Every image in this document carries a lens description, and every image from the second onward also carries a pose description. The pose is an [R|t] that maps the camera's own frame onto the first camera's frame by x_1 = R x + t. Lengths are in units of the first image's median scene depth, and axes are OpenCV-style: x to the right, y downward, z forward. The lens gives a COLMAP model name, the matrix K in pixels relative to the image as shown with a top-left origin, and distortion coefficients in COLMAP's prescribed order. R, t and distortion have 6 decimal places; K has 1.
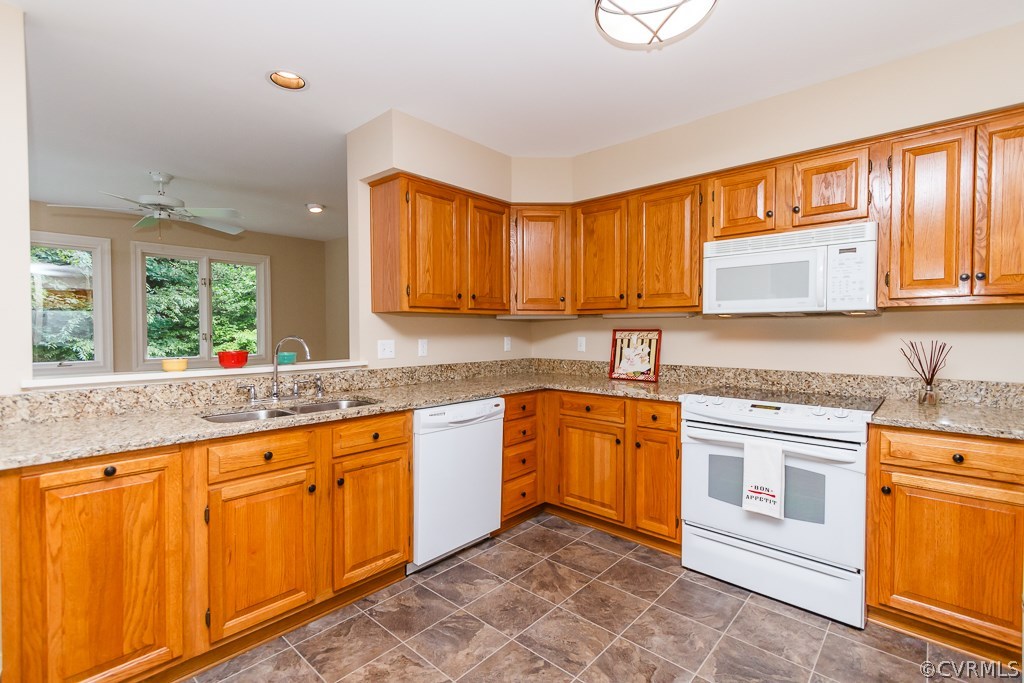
lens RADIAL K [[474.9, 0, 515.0], [0, 474.9, 340.1], [0, 0, 1]] dist [0.012079, -0.004558]
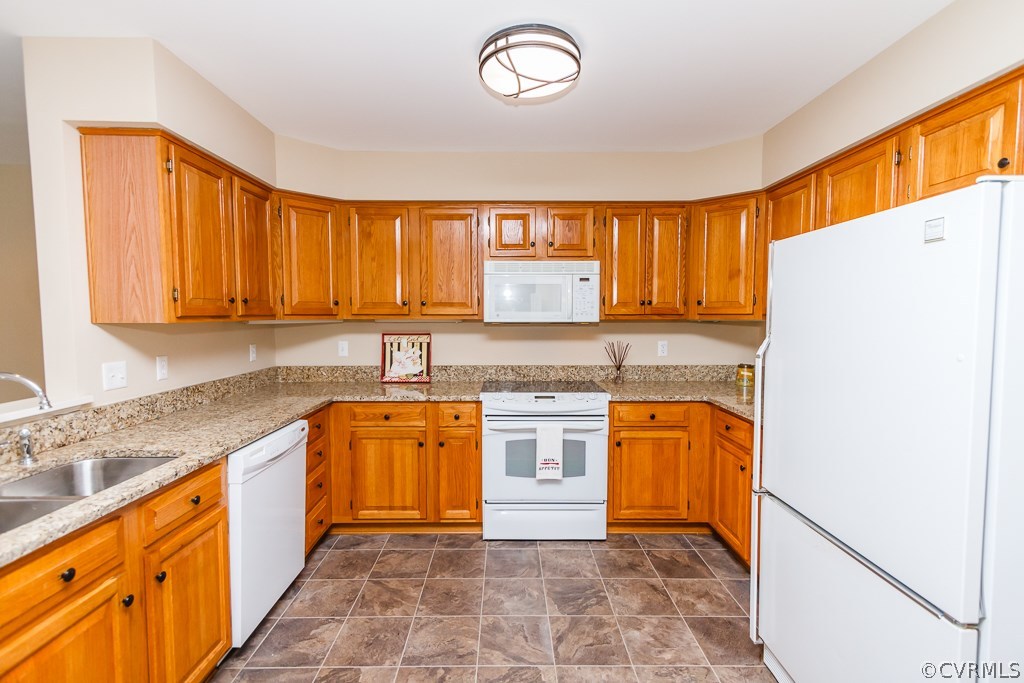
lens RADIAL K [[474.9, 0, 520.2], [0, 474.9, 340.0], [0, 0, 1]] dist [0.012079, -0.004558]
pose [[0.723735, -0.036033, 0.689137, -0.374164], [0.011937, 0.999140, 0.039705, -0.061461], [-0.689975, -0.020509, 0.723542, 0.104388]]
